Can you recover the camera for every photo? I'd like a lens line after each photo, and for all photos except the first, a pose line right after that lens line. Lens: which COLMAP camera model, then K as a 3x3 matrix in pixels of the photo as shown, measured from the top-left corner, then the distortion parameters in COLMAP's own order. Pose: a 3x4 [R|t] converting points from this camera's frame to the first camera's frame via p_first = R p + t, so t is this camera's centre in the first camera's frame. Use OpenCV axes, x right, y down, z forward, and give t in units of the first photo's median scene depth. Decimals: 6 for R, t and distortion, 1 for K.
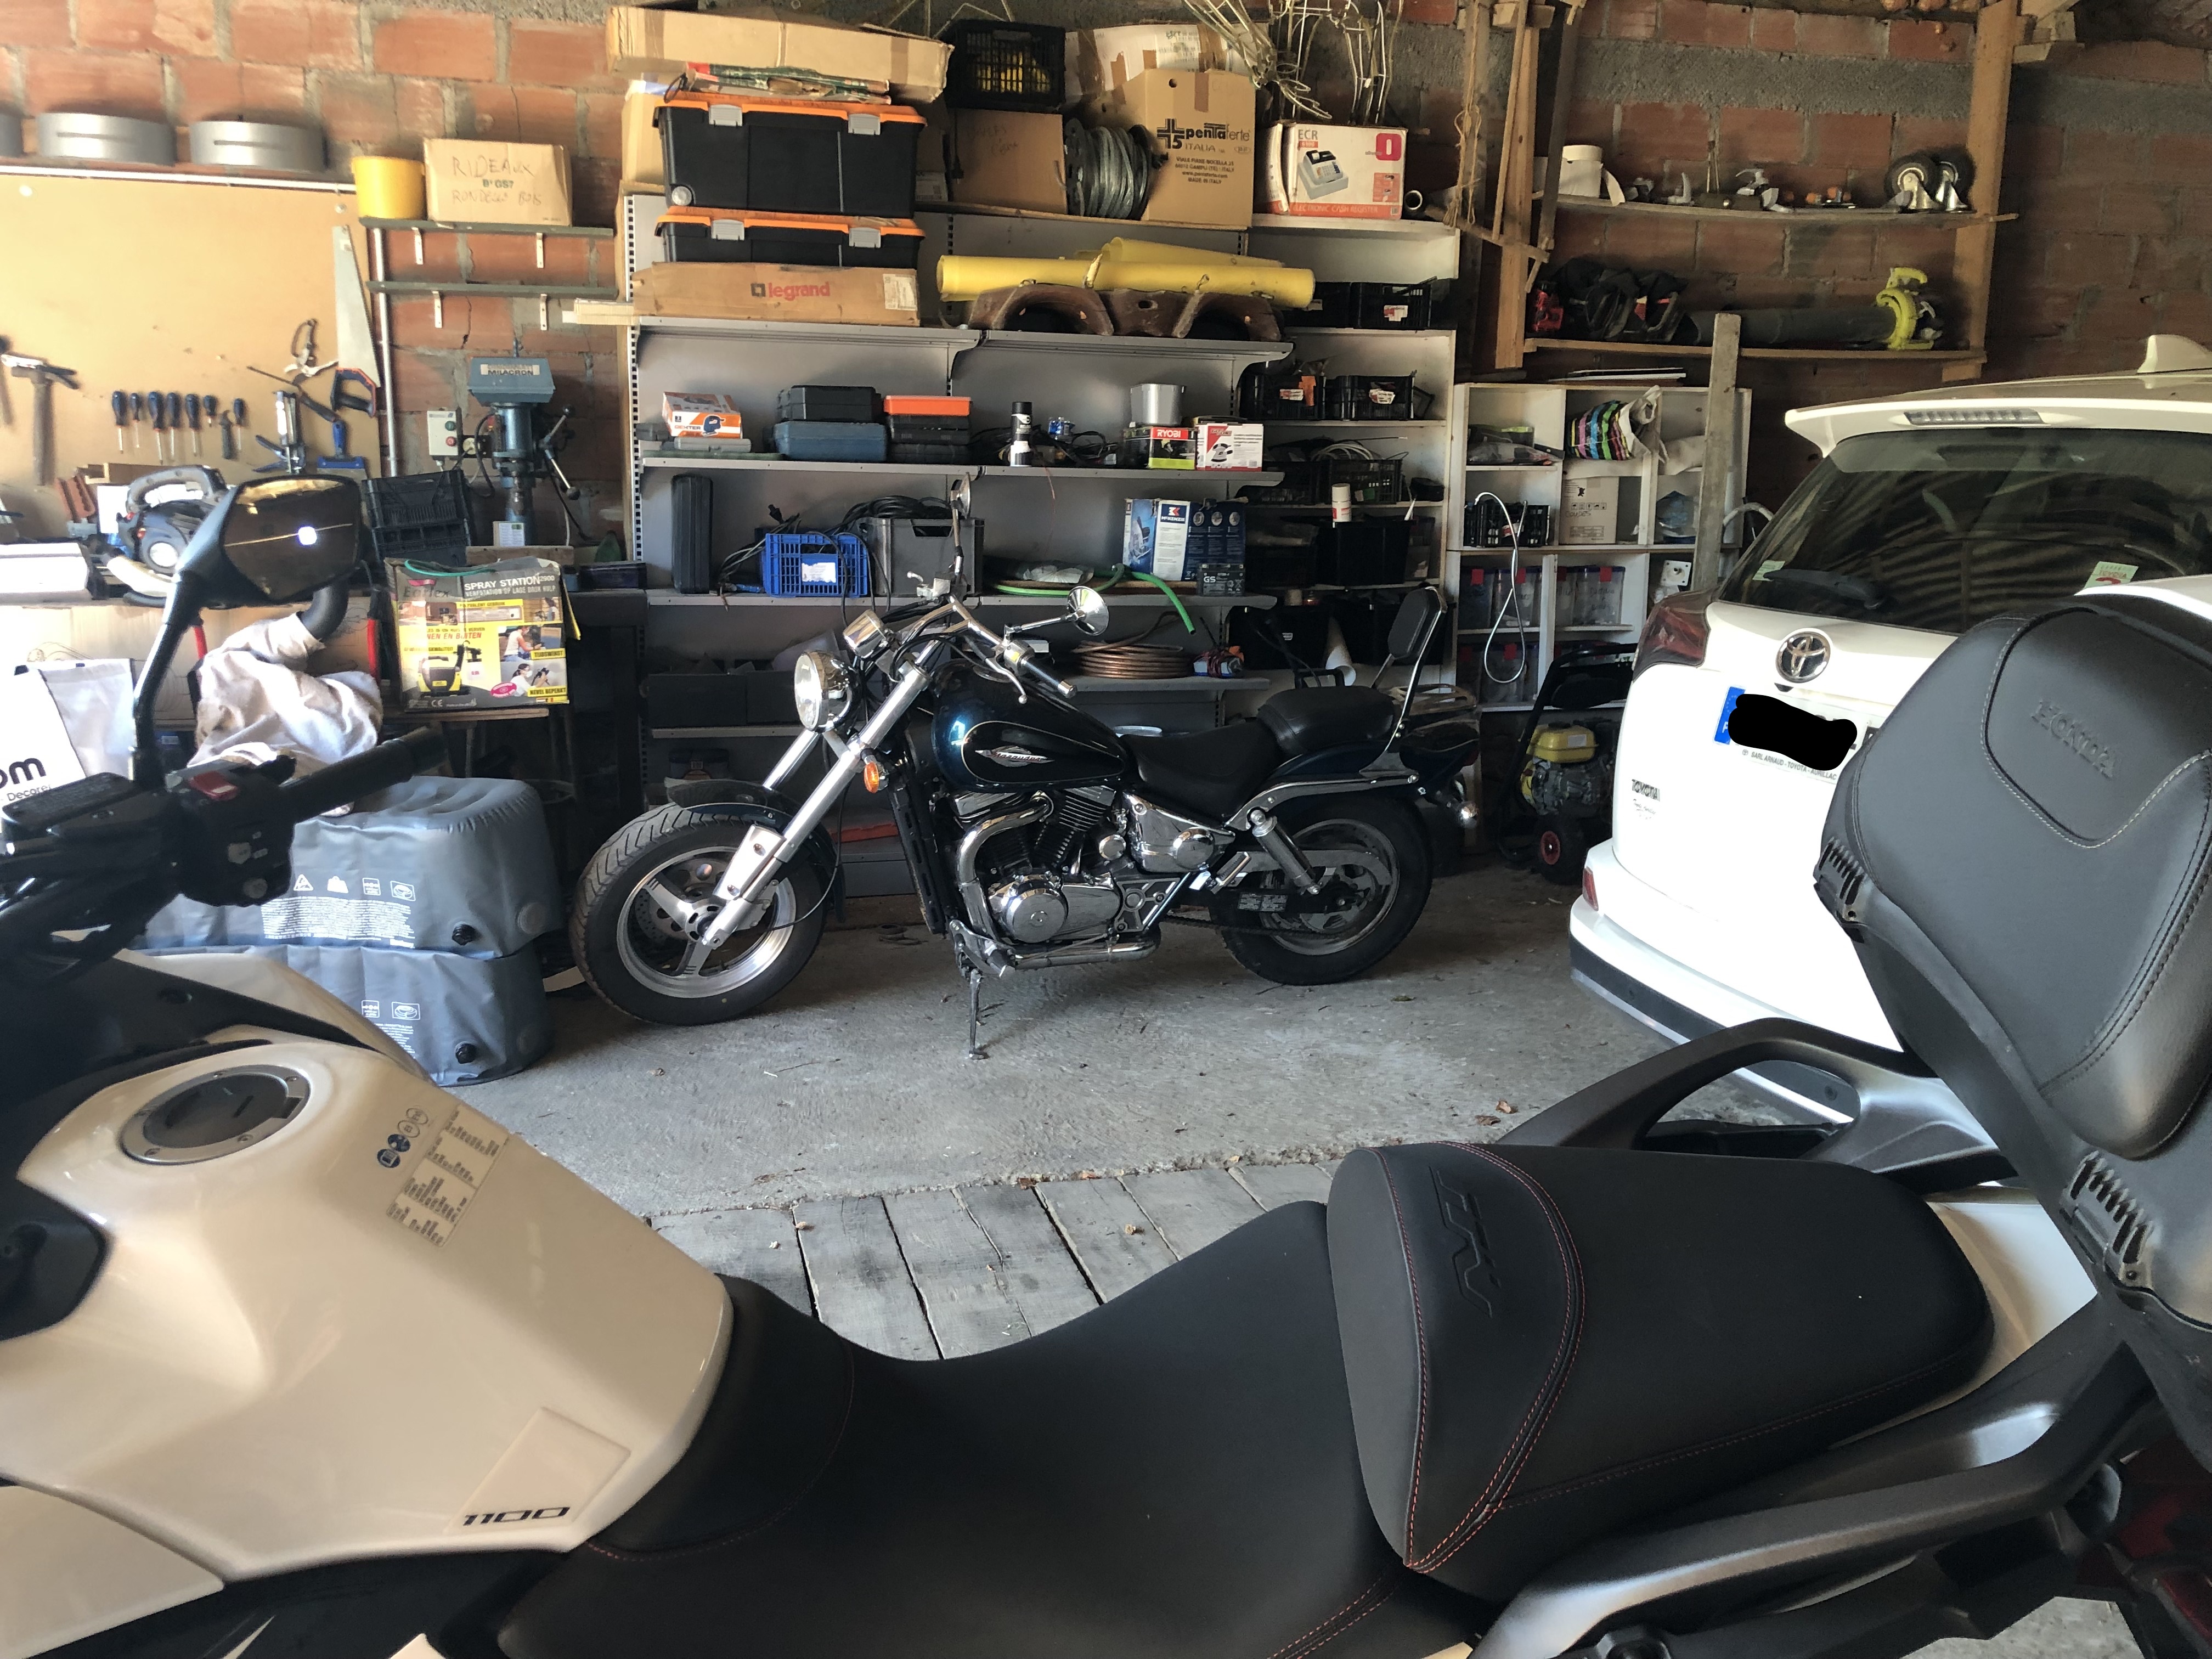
lens RADIAL K [[1790.8, 0, 1112.4], [0, 1790.8, 811.6], [0, 0, 1]] dist [0.063958, -0.011520]
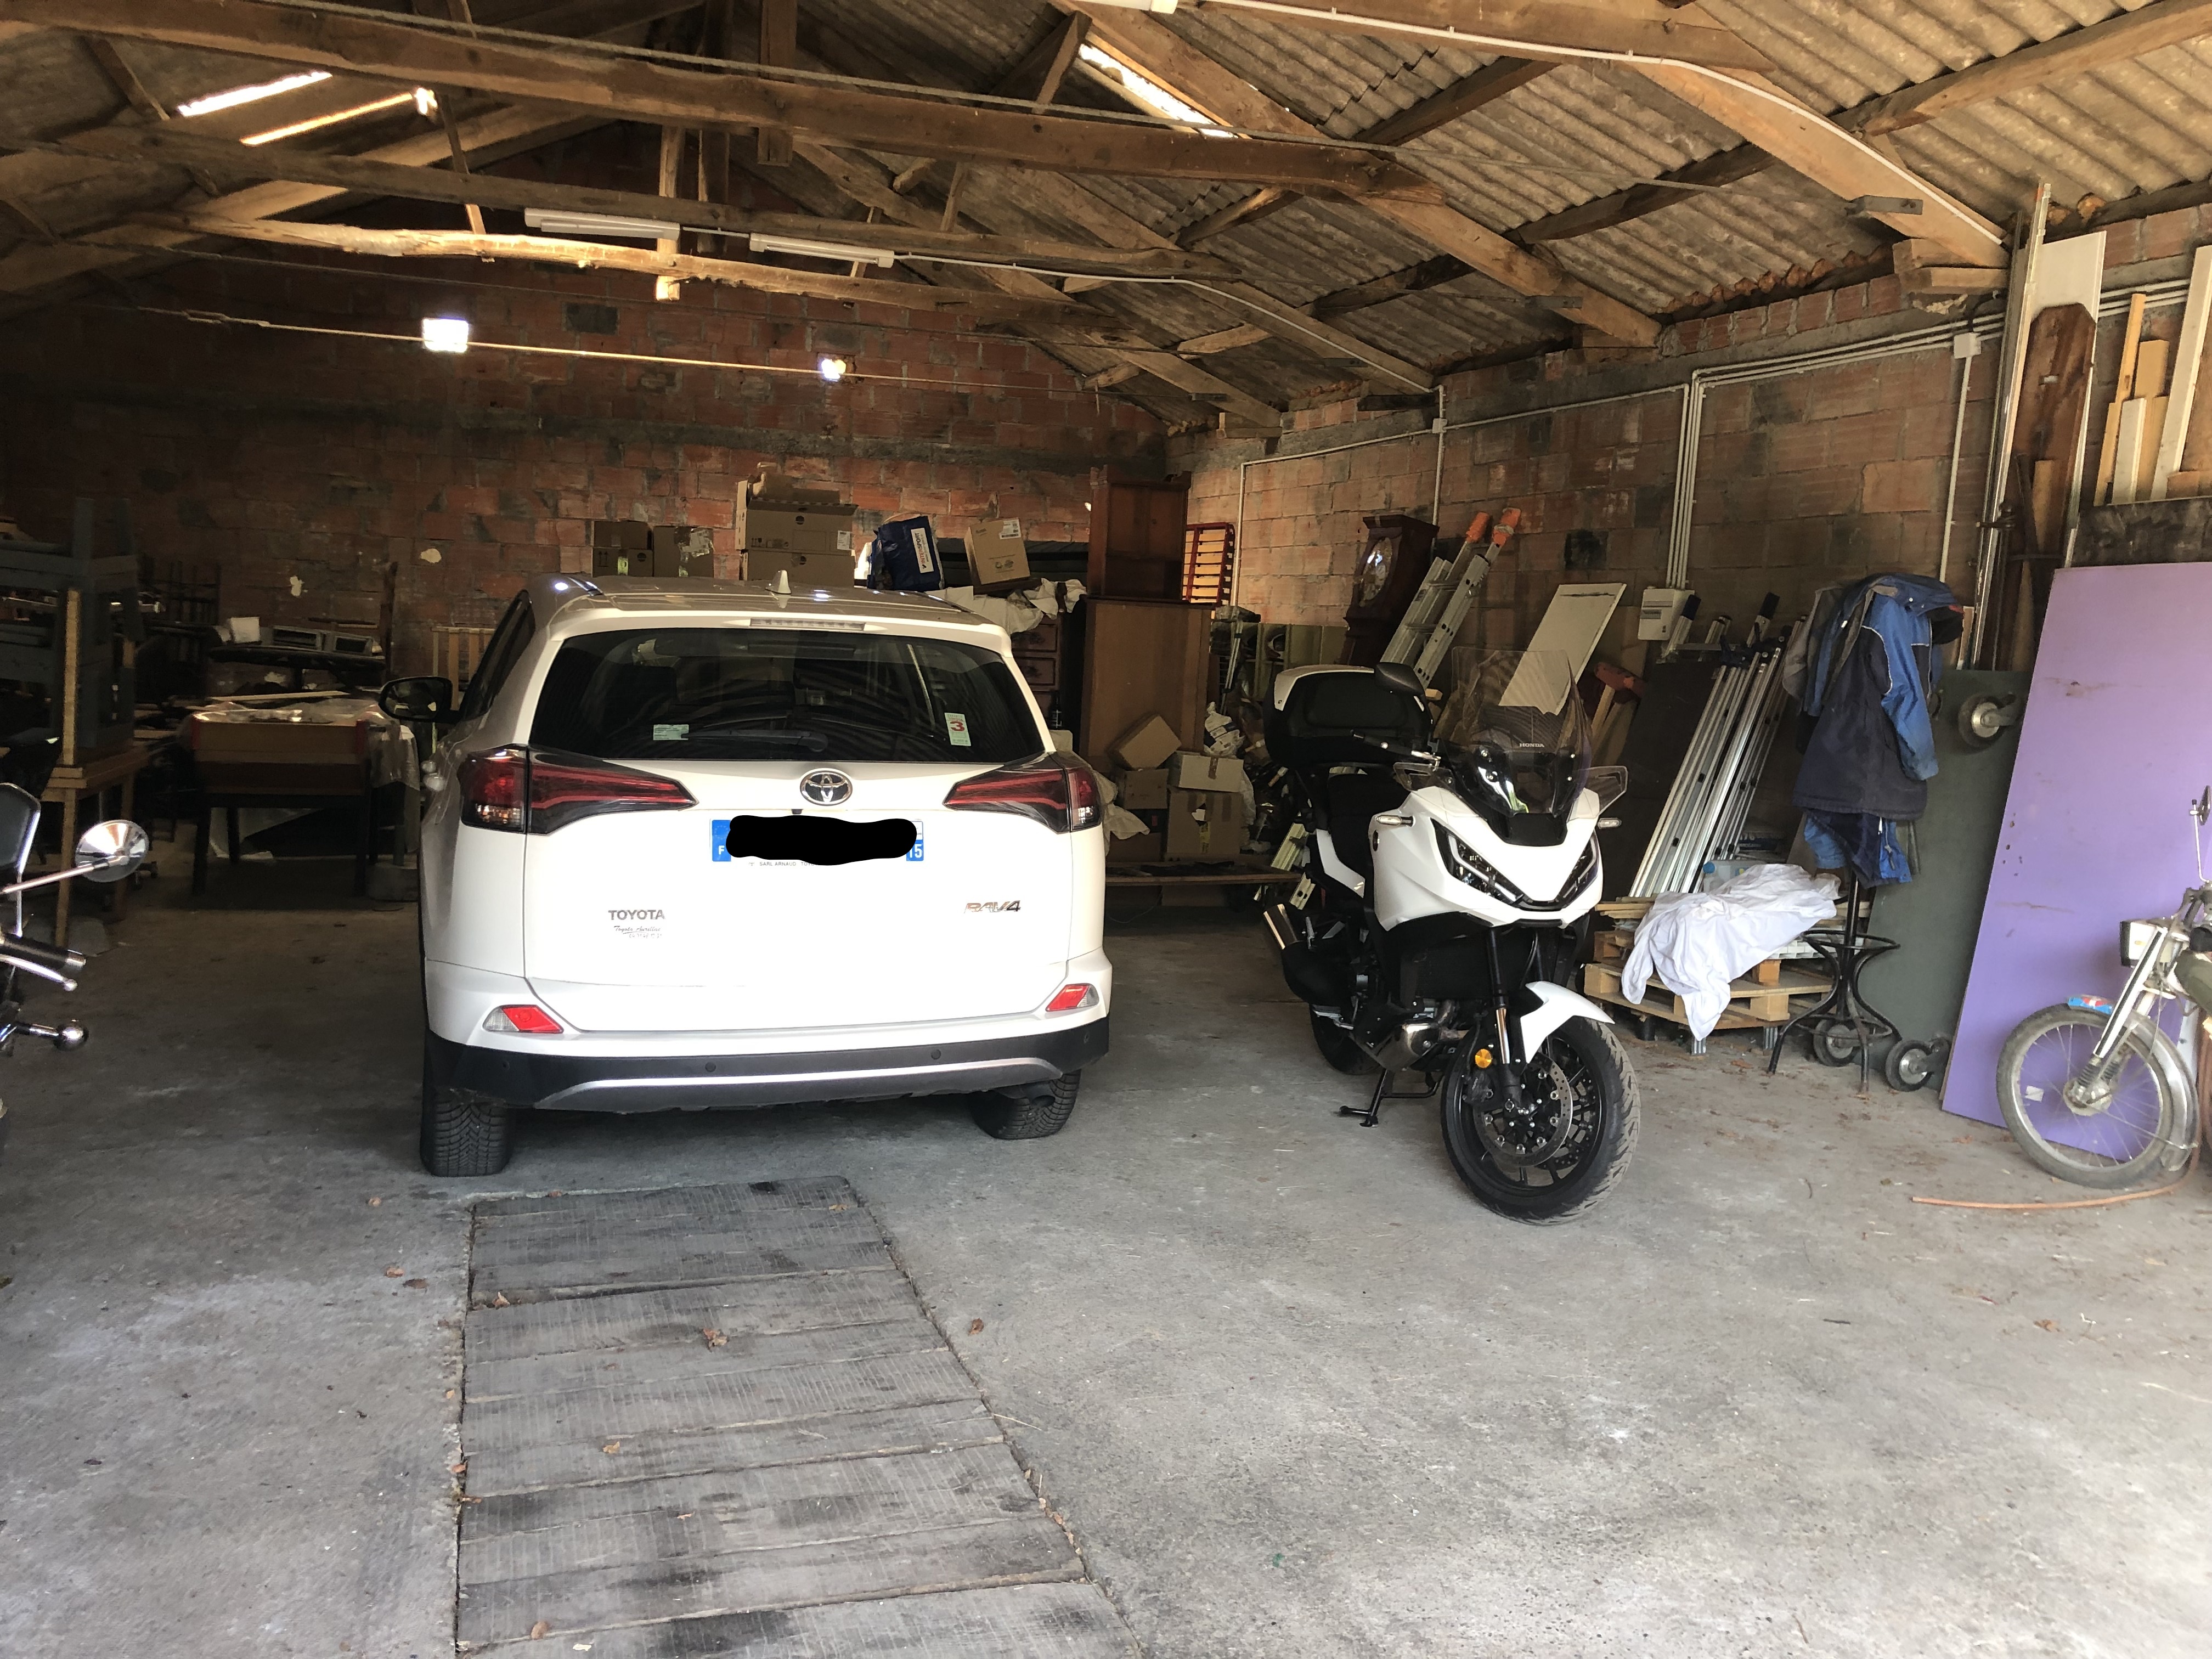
lens RADIAL K [[1790.8, 0, 1112.4], [0, 1790.8, 811.6], [0, 0, 1]] dist [0.063958, -0.011520]
pose [[-0.022475, -0.131900, 0.991008, -0.870736], [0.156607, 0.978557, 0.133794, -0.184141], [-0.987405, 0.158206, -0.001337, 0.634127]]
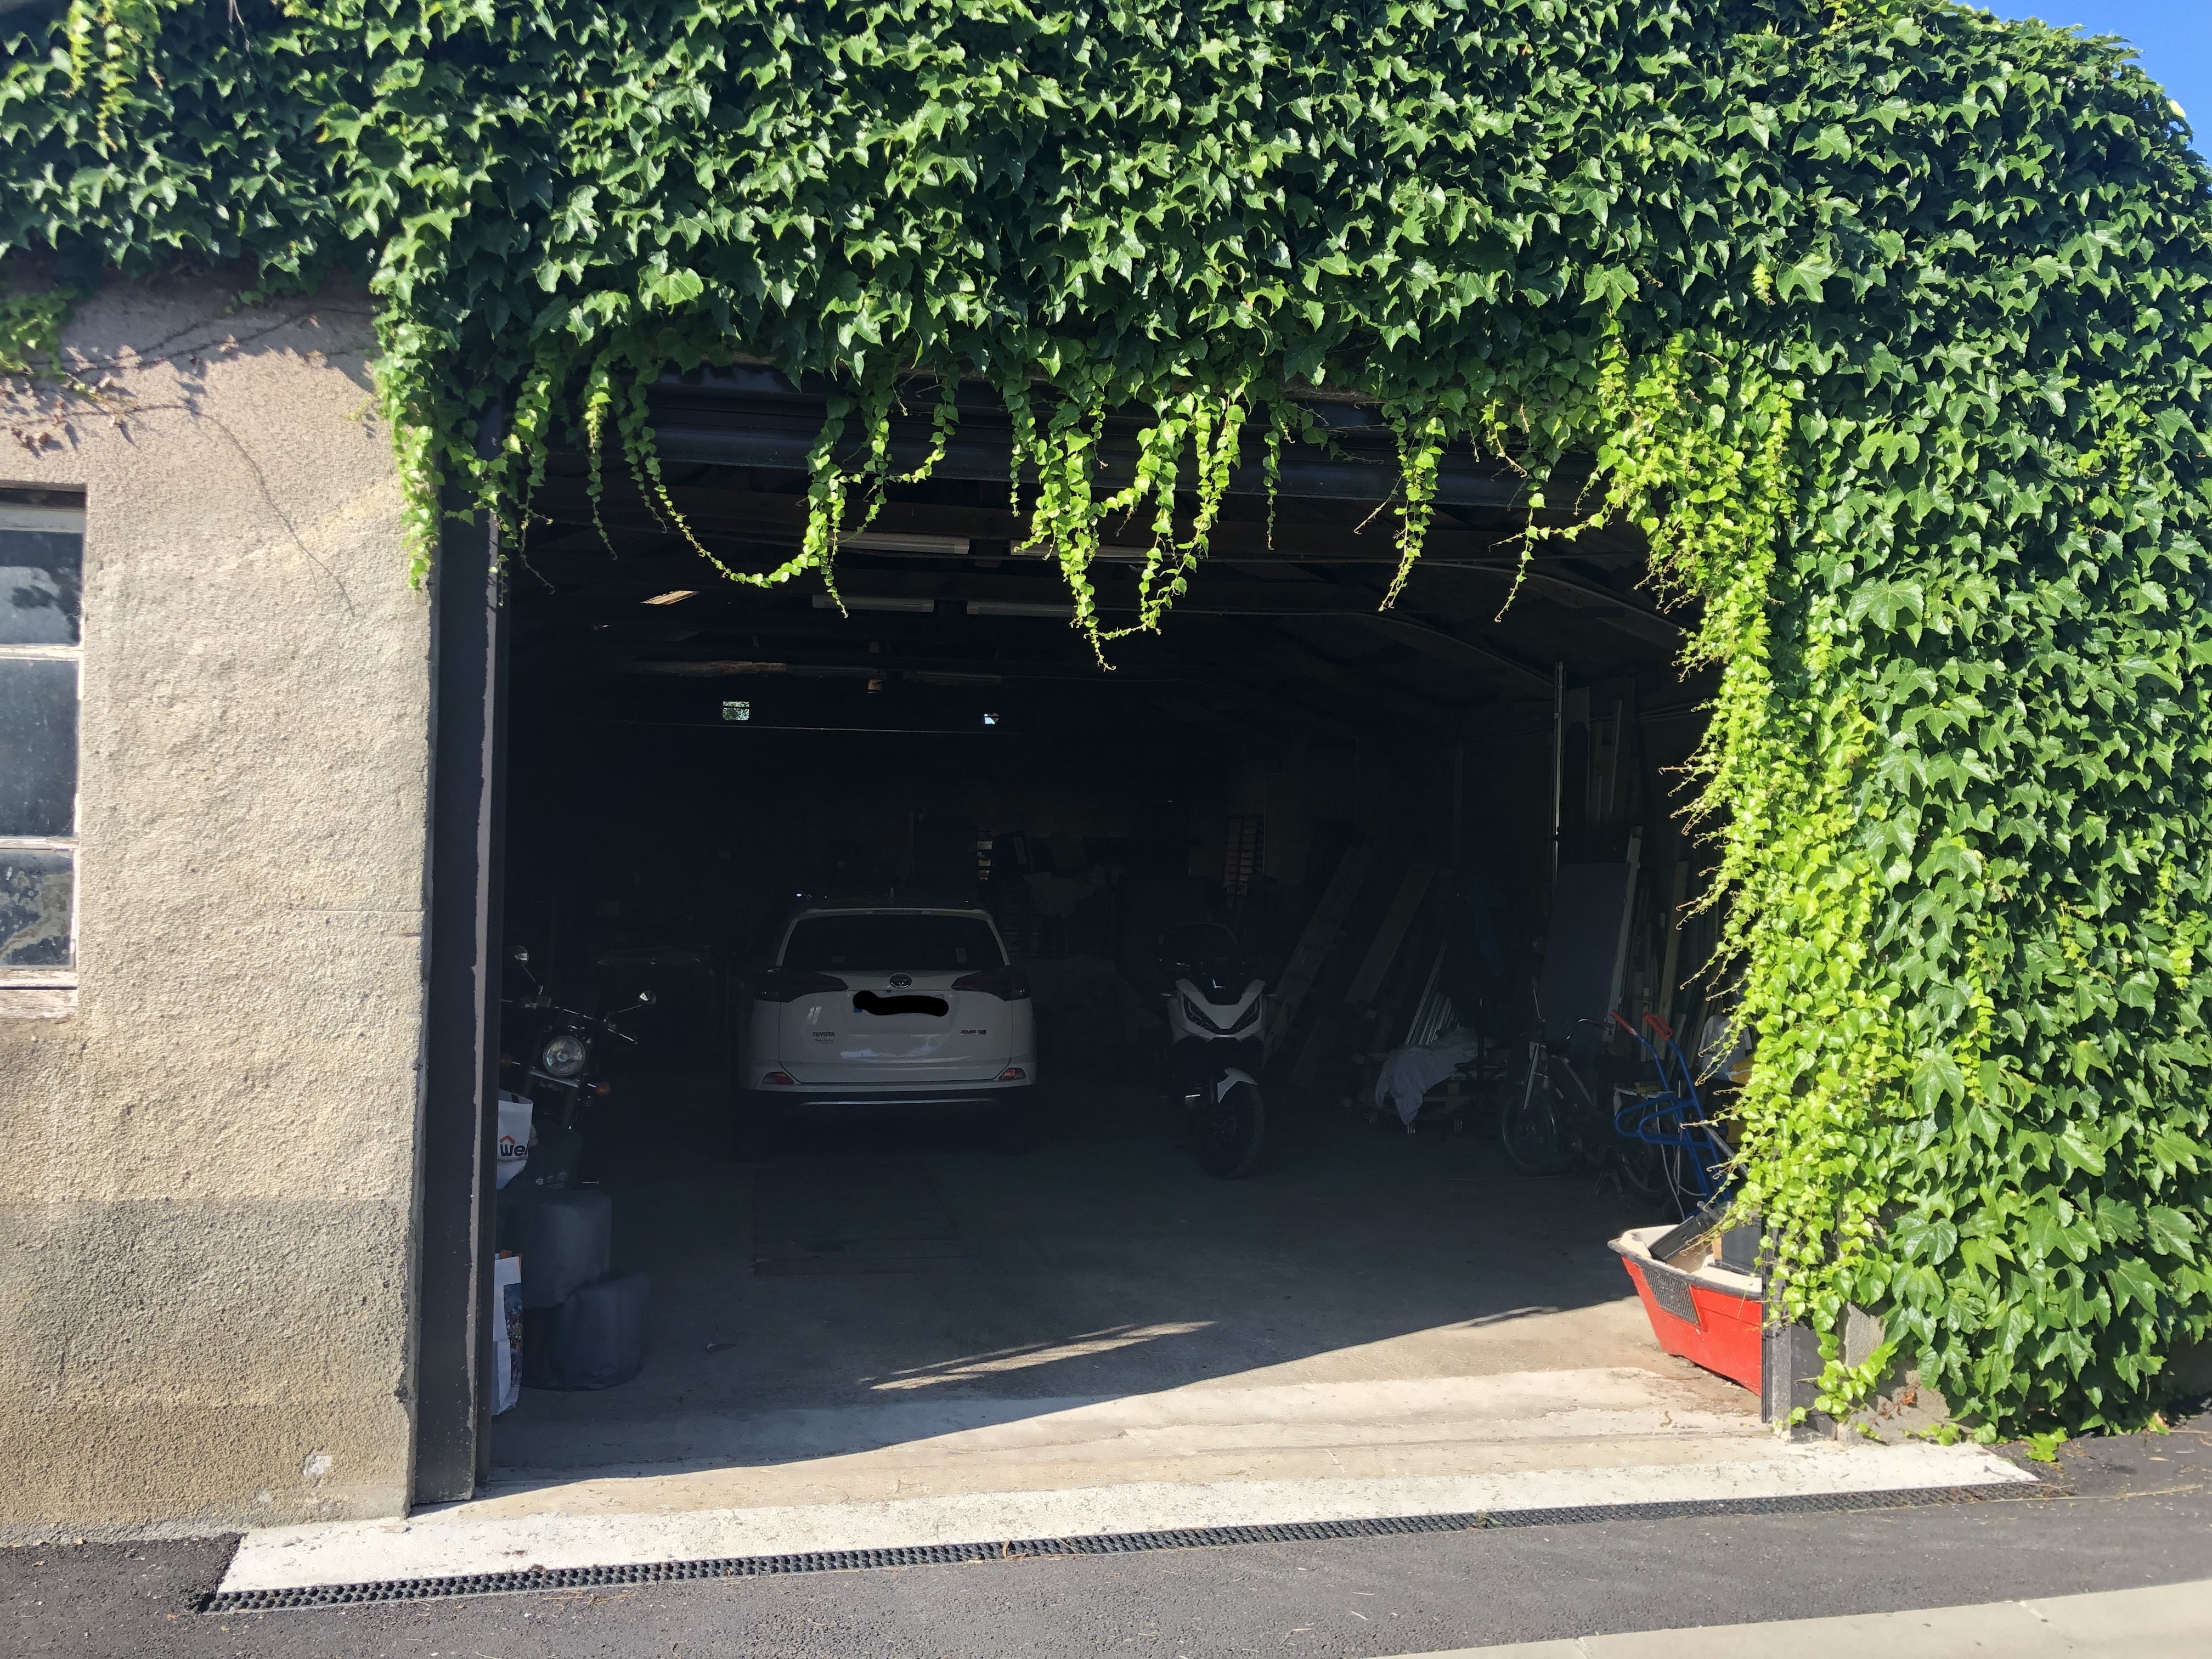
lens RADIAL K [[1790.8, 0, 1112.4], [0, 1790.8, 811.6], [0, 0, 1]] dist [0.063958, -0.011520]
pose [[0.106508, 0.000929, 0.994311, -2.479503], [0.186061, 0.982317, -0.020849, -0.214708], [-0.976748, 0.187224, 0.104451, 0.143258]]
